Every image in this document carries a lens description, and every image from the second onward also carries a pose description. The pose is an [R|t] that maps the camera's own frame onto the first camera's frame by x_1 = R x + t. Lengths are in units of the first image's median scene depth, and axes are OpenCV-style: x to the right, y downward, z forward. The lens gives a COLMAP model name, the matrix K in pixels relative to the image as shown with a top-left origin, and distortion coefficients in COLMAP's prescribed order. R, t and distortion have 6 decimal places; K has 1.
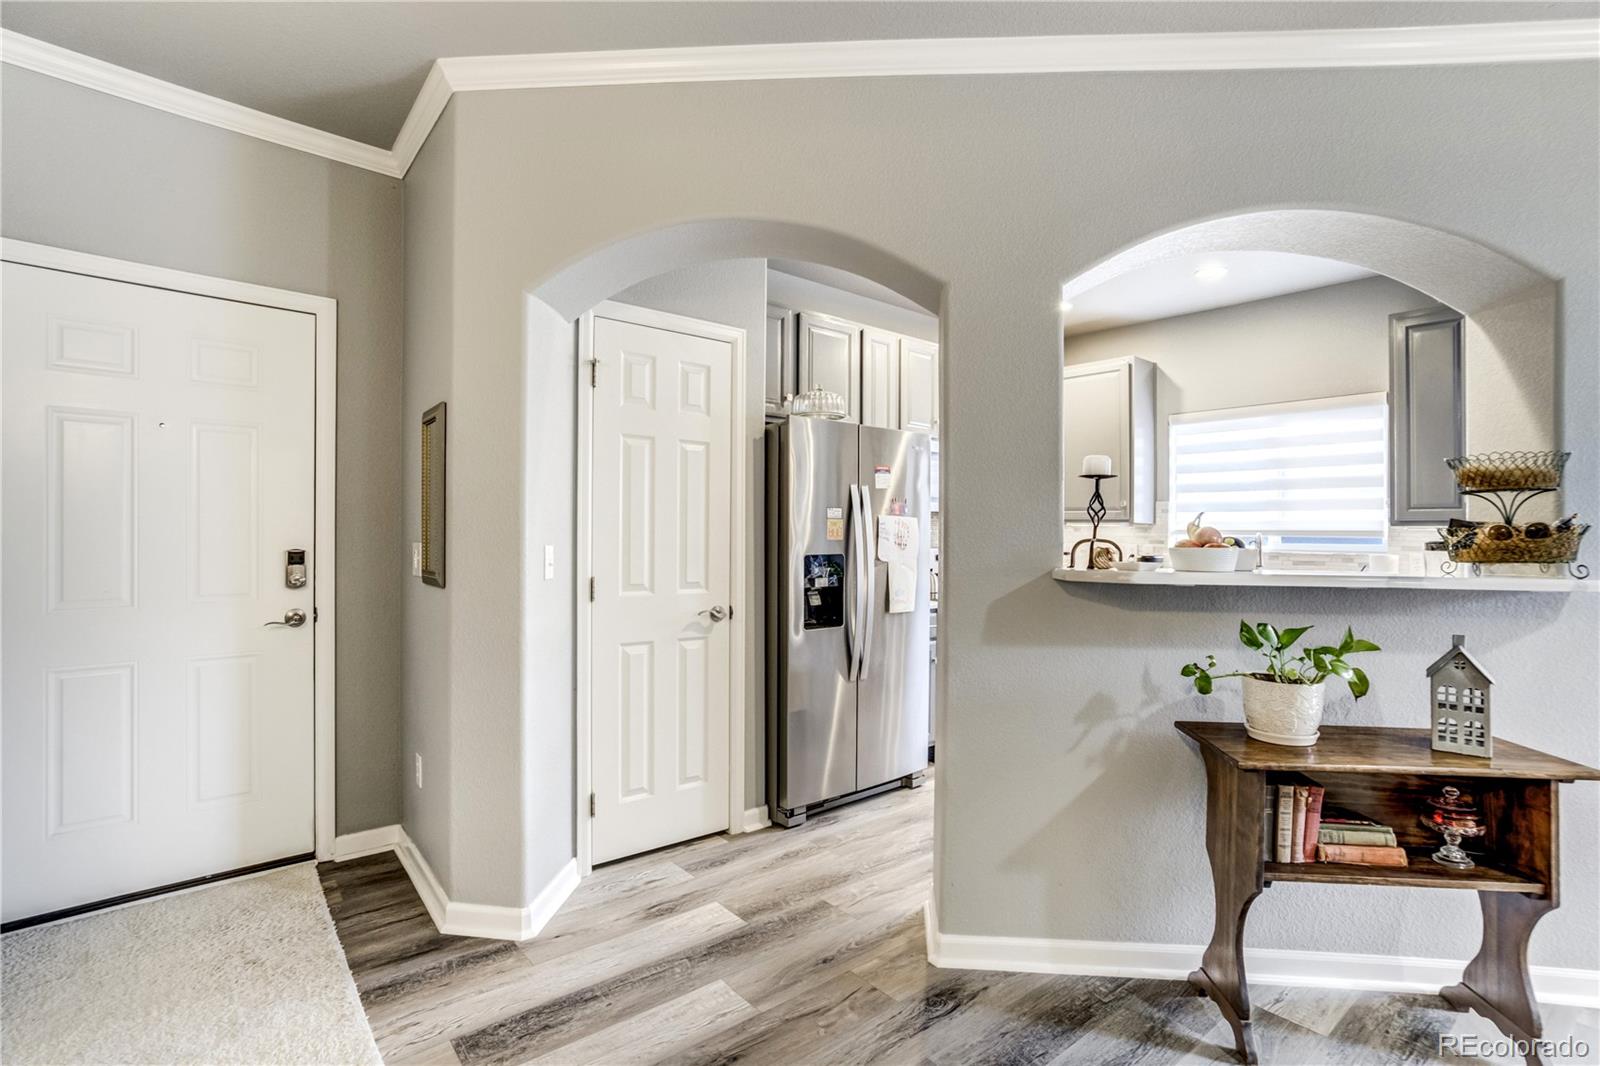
lens RADIAL K [[735.6, 0, 798.7], [0, 735.6, 539.8], [0, 0, 1]] dist [-0.045048, 0.019733]
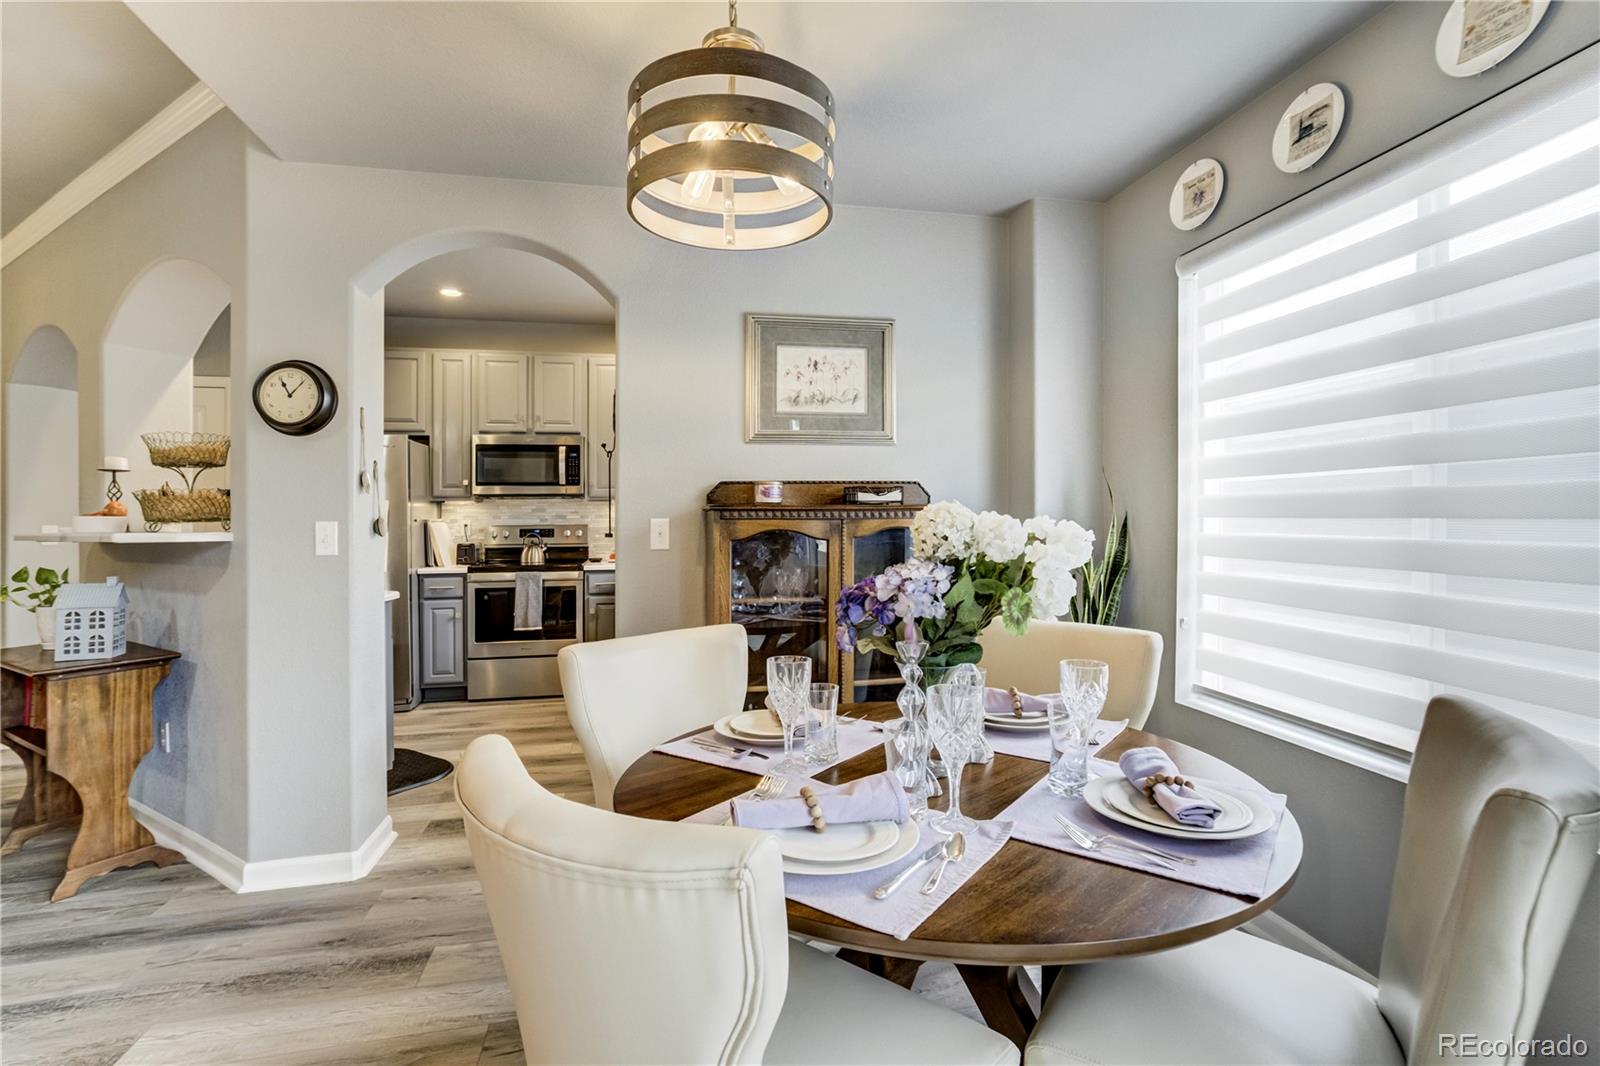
lens RADIAL K [[743.4, 0, 733.1], [0, 743.4, 519.9], [0, 0, 1]] dist [0.066188, 0.000125]
pose [[0.869499, -0.021063, -0.493485, 1.805584], [0.016401, 0.999771, -0.013775, 0.044825], [0.493662, 0.003883, 0.869645, 0.193543]]
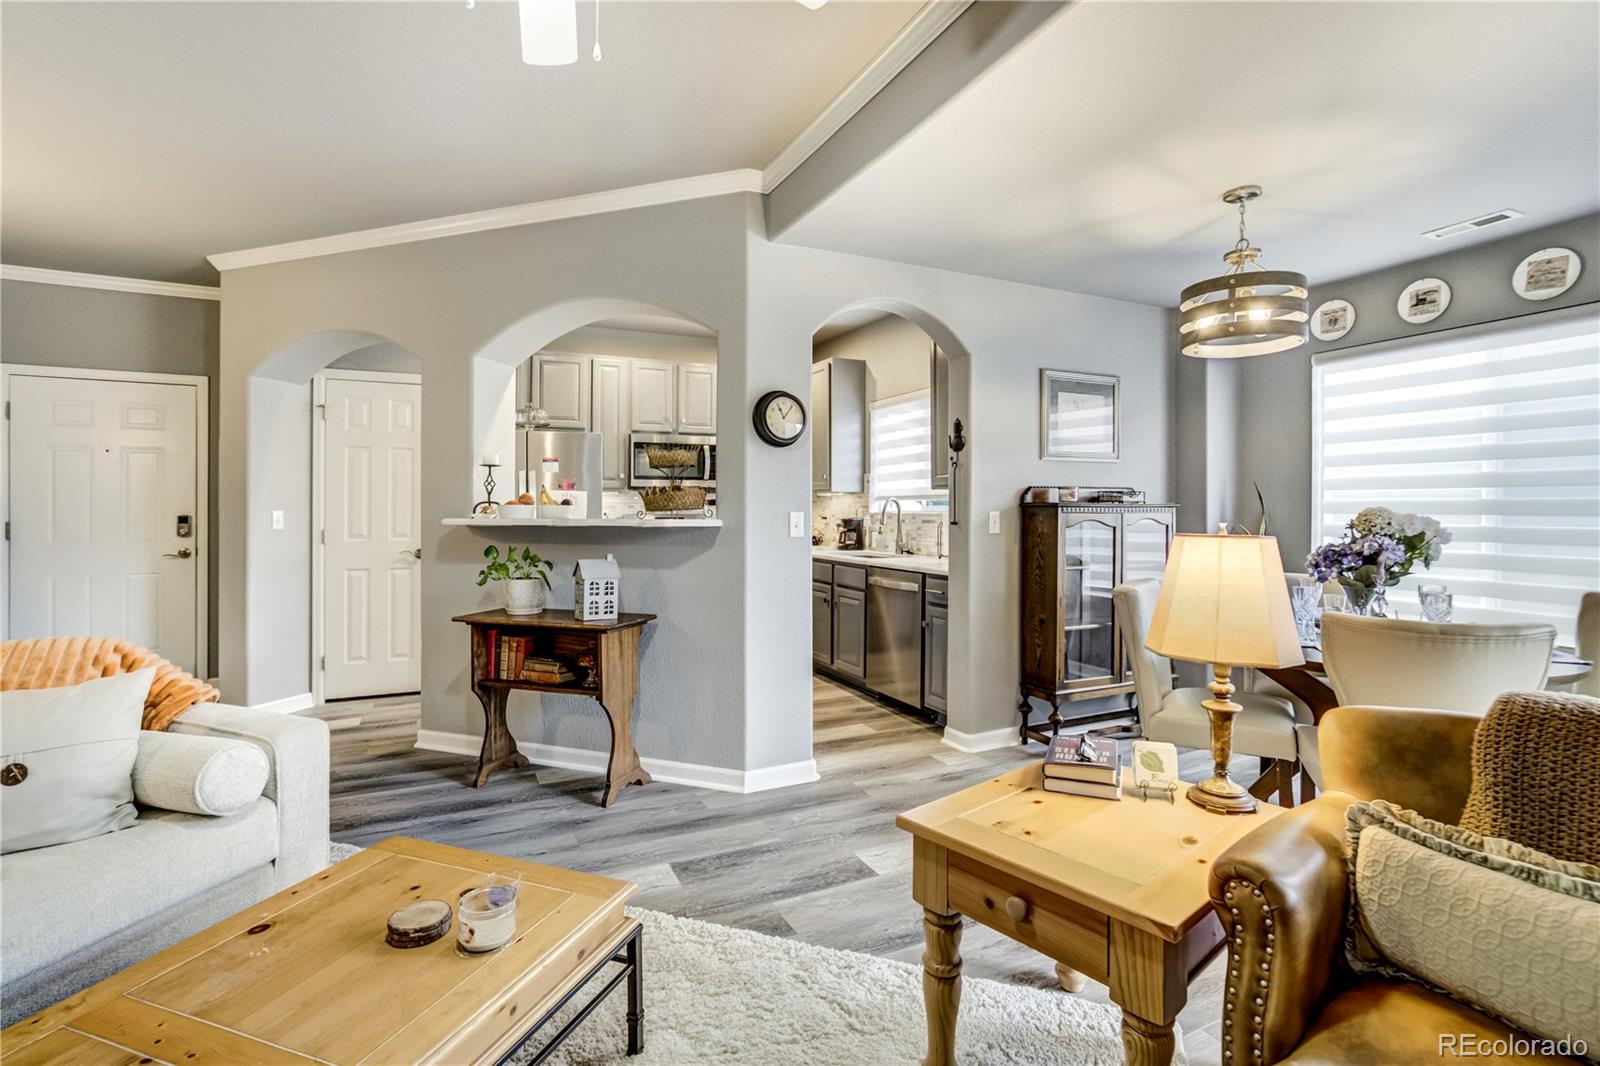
lens RADIAL K [[715.6, 0, 765.2], [0, 715.6, 508.2], [0, 0, 1]] dist [0.012960, 0.000298]
pose [[0.965863, -0.014265, -0.258661, 1.169406], [0.011001, 0.999841, -0.014063, 0.036580], [0.258820, 0.010738, 0.965866, -0.368212]]
